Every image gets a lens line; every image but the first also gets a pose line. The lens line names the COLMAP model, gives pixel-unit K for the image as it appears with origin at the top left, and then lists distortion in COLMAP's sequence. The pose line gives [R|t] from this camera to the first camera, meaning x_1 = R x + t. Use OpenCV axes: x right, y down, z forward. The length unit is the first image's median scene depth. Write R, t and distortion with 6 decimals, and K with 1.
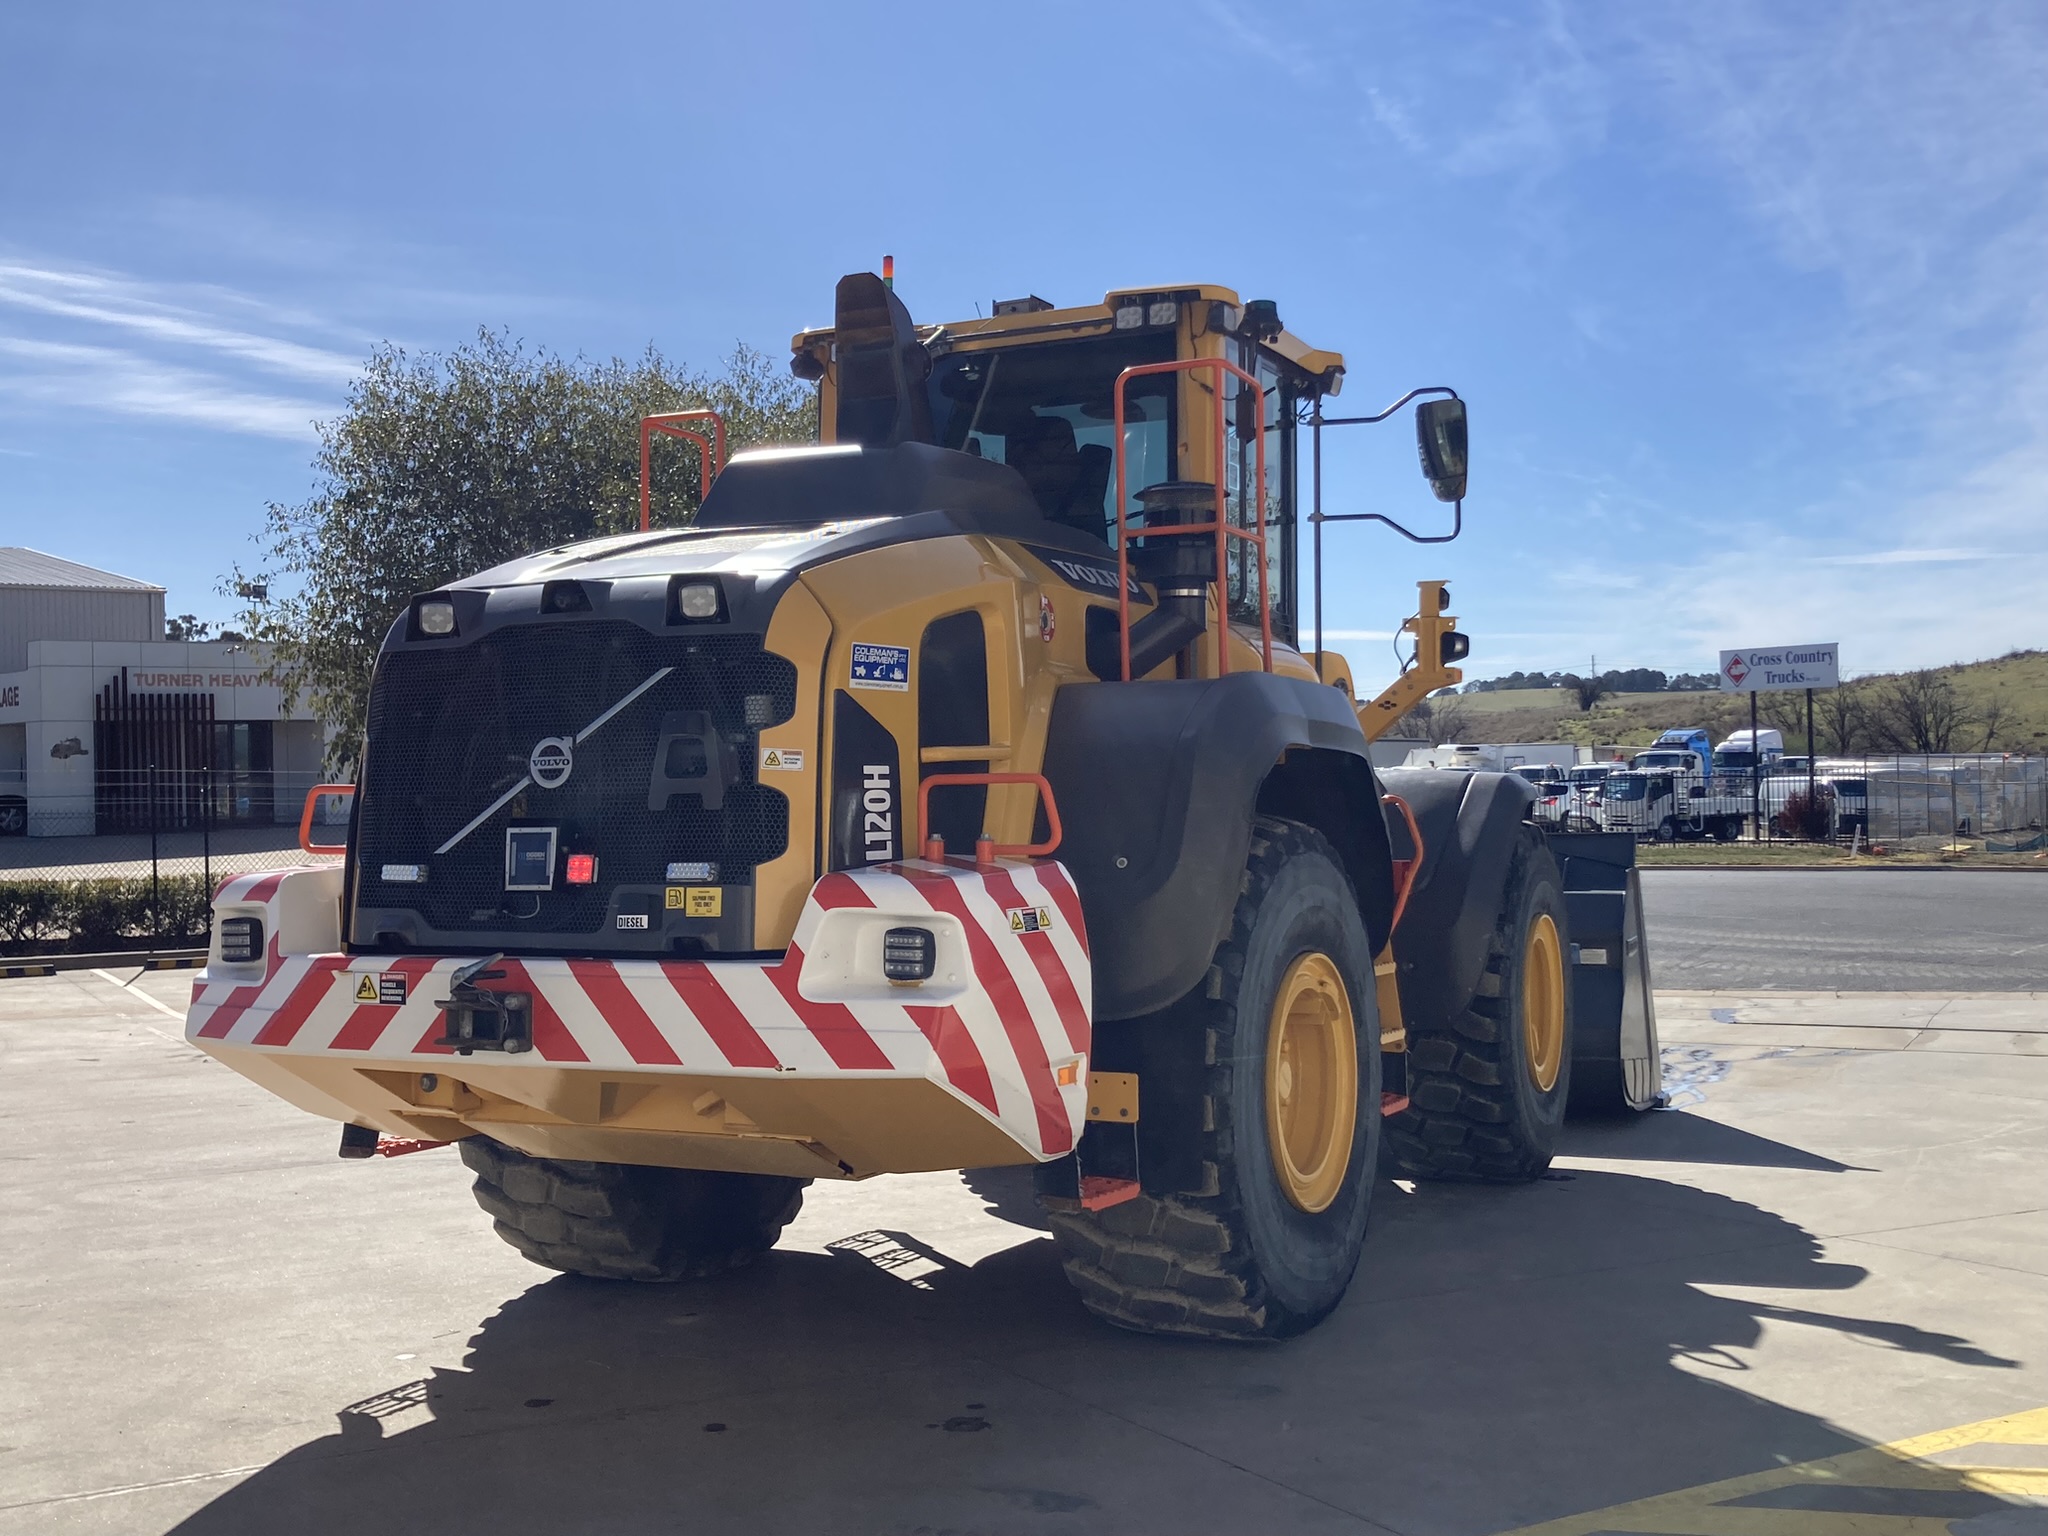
lens RADIAL K [[2149.1, 0, 1024.0], [0, 2149.1, 768.0], [0, 0, 1]] dist [0.233700, -0.695958]
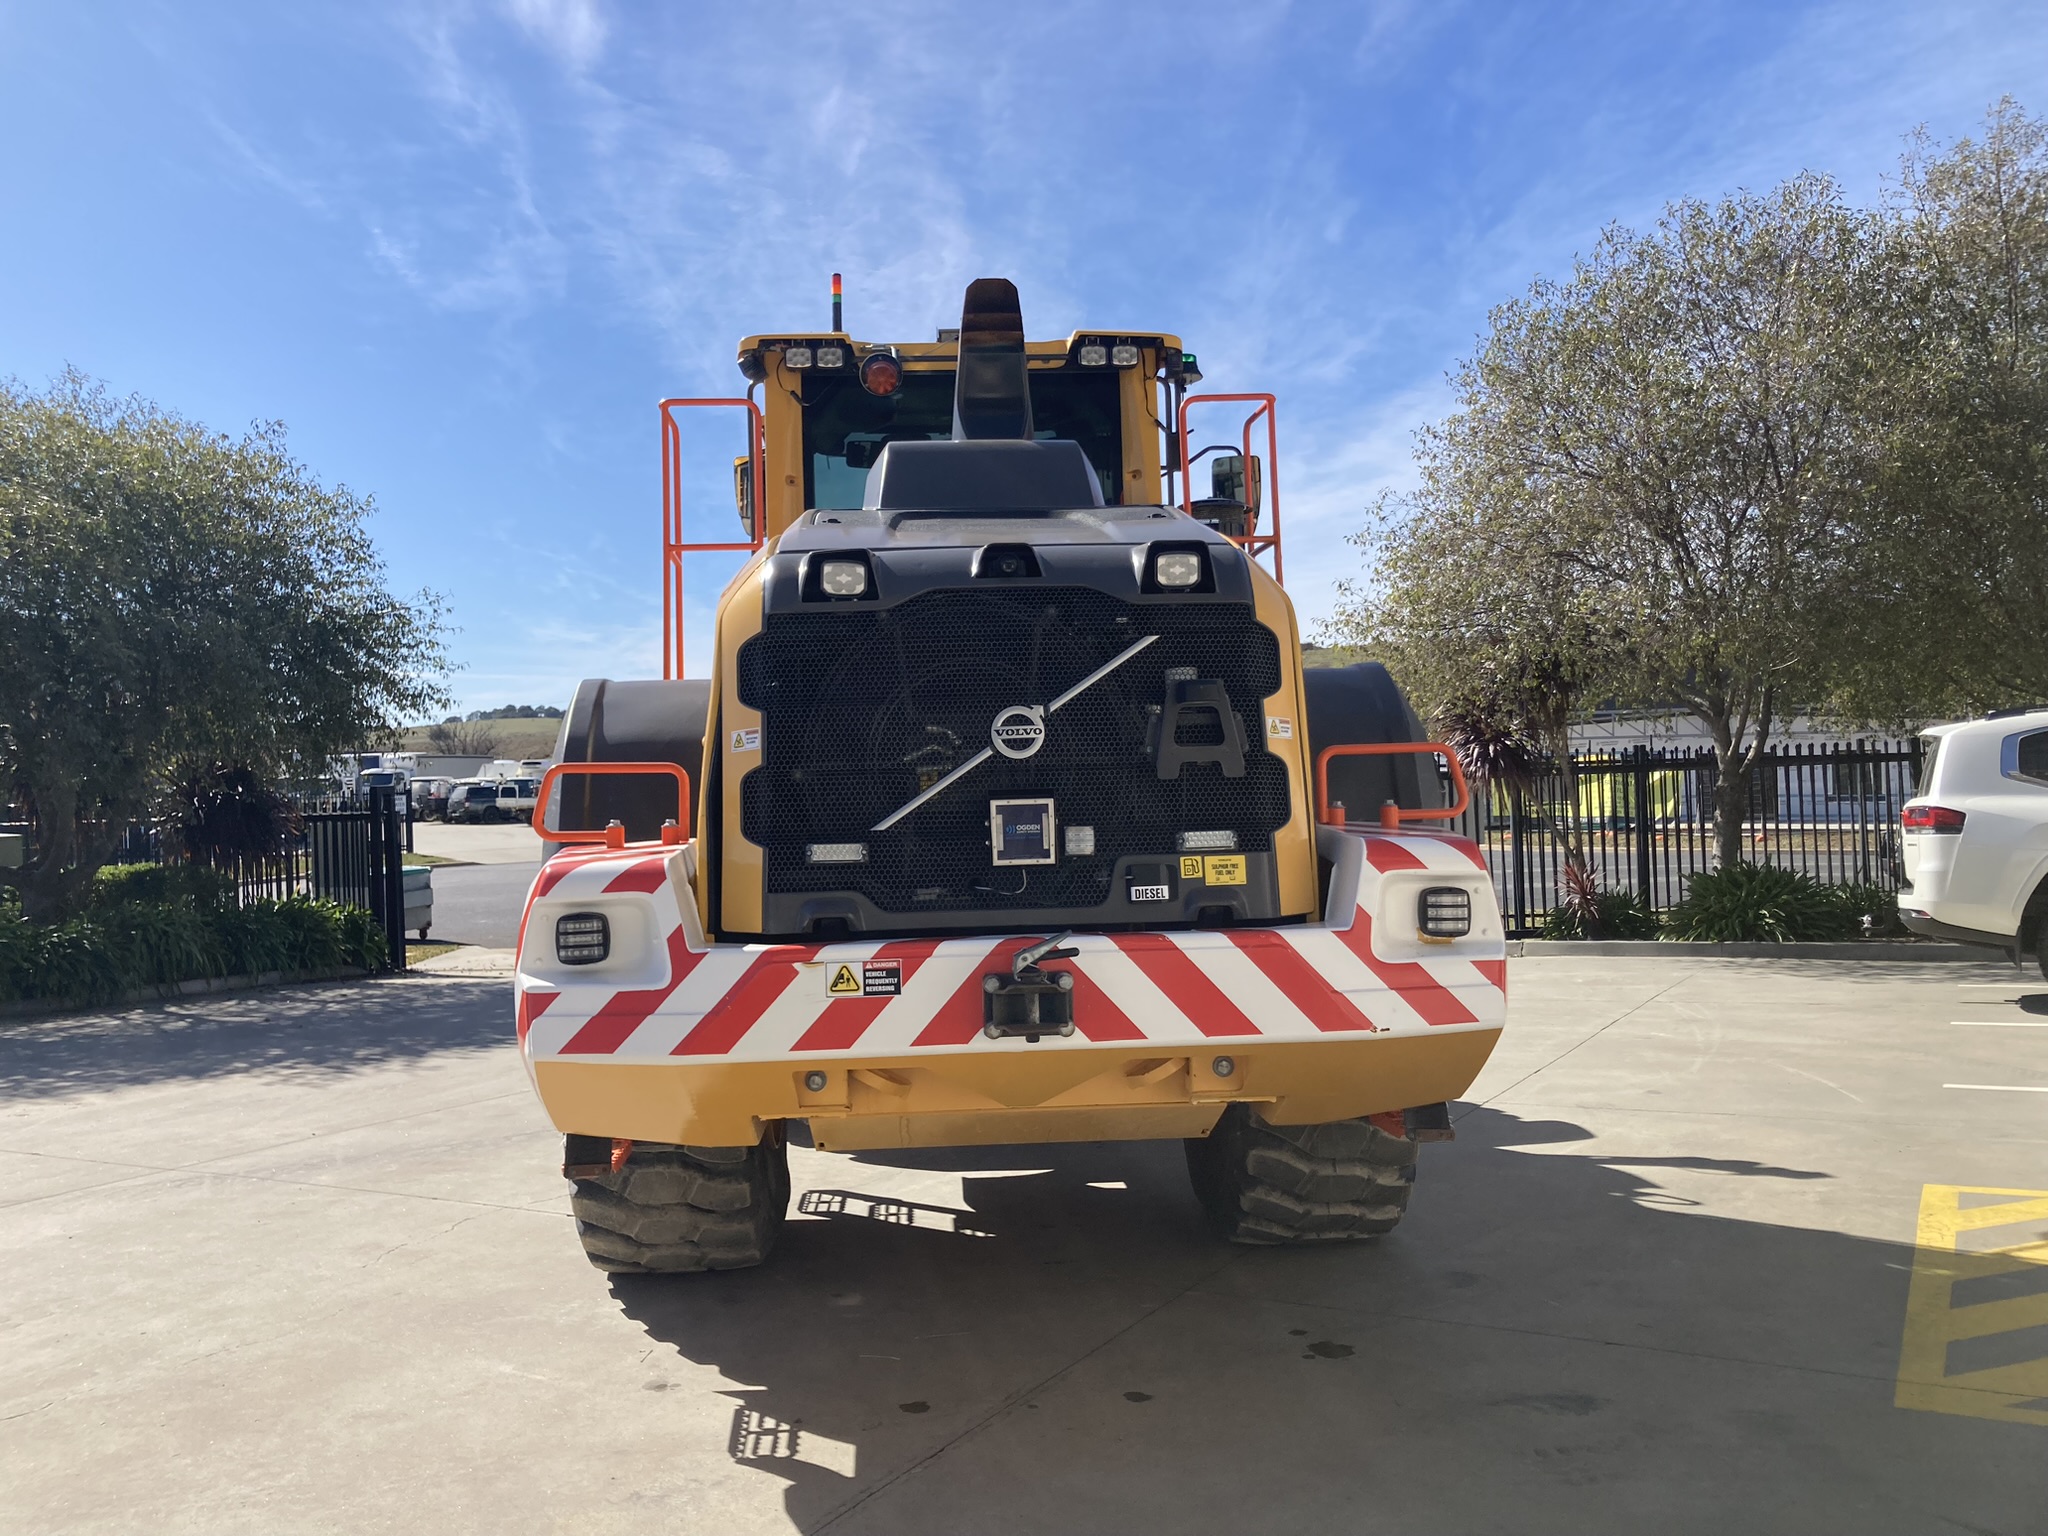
lens RADIAL K [[1648.3, 0, 1024.0], [0, 1648.3, 768.0], [0, 0, 1]] dist [0.144923, -0.328244]
pose [[0.866747, -0.005880, 0.498713, -0.582731], [0.009393, 0.999946, -0.004534, 0.016751], [-0.498660, 0.008615, 0.866755, 0.368605]]
